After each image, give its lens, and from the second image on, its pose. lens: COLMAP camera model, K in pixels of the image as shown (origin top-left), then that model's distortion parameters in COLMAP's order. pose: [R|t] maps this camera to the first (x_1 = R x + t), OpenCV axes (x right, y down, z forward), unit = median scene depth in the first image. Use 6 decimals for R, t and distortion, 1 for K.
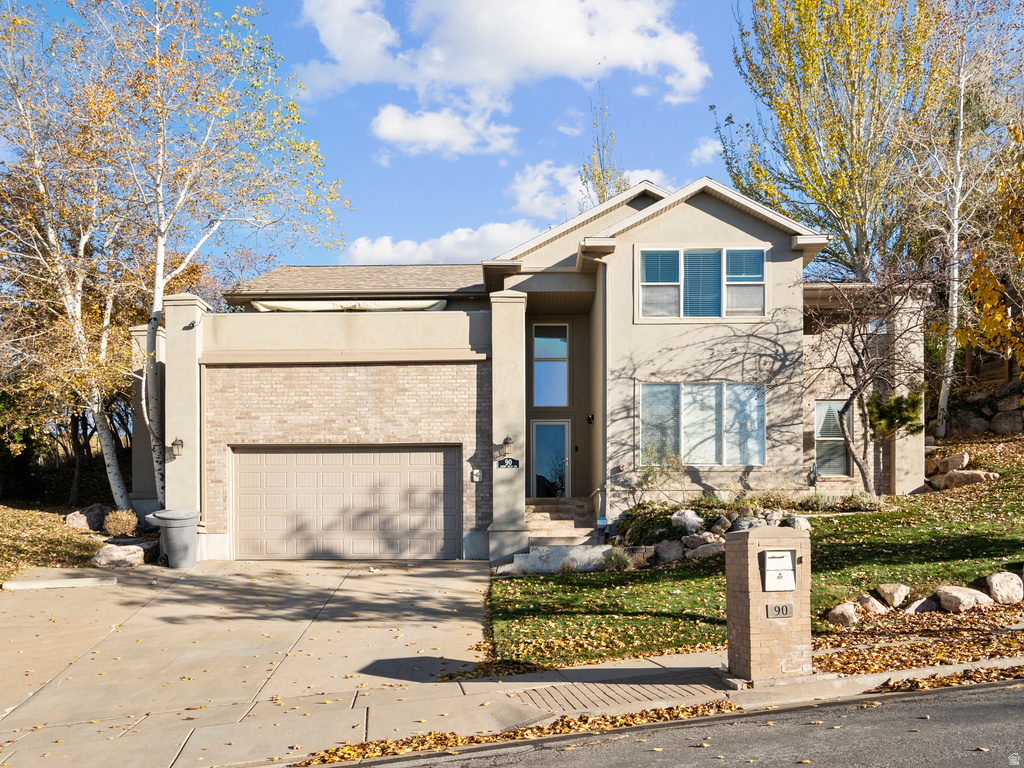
lens RADIAL K [[784.3, 0, 514.4], [0, 784.3, 423.6], [0, 0, 1]] dist [0.010073, 0.002645]
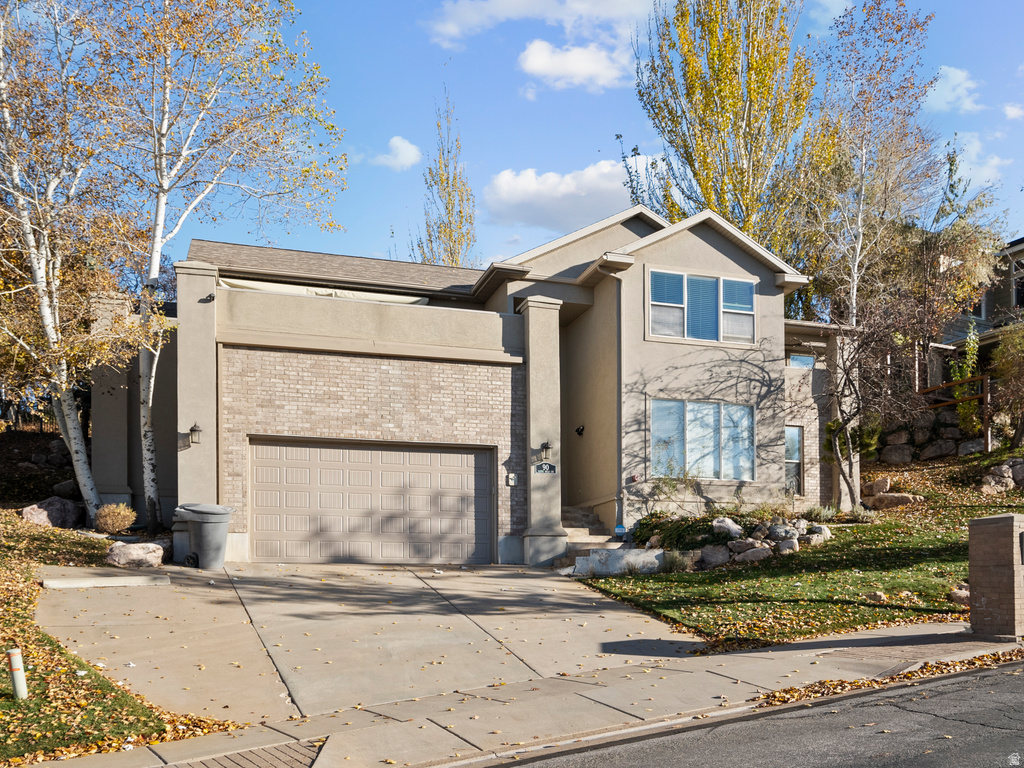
lens RADIAL K [[850.6, 0, 510.8], [0, 850.6, 436.1], [0, 0, 1]] dist [0.003389, 0.003263]
pose [[0.952705, 0.054739, 0.298927, -0.360155], [-0.050600, 0.998486, -0.021576, 0.033554], [-0.299655, 0.005429, 0.954032, -0.019114]]
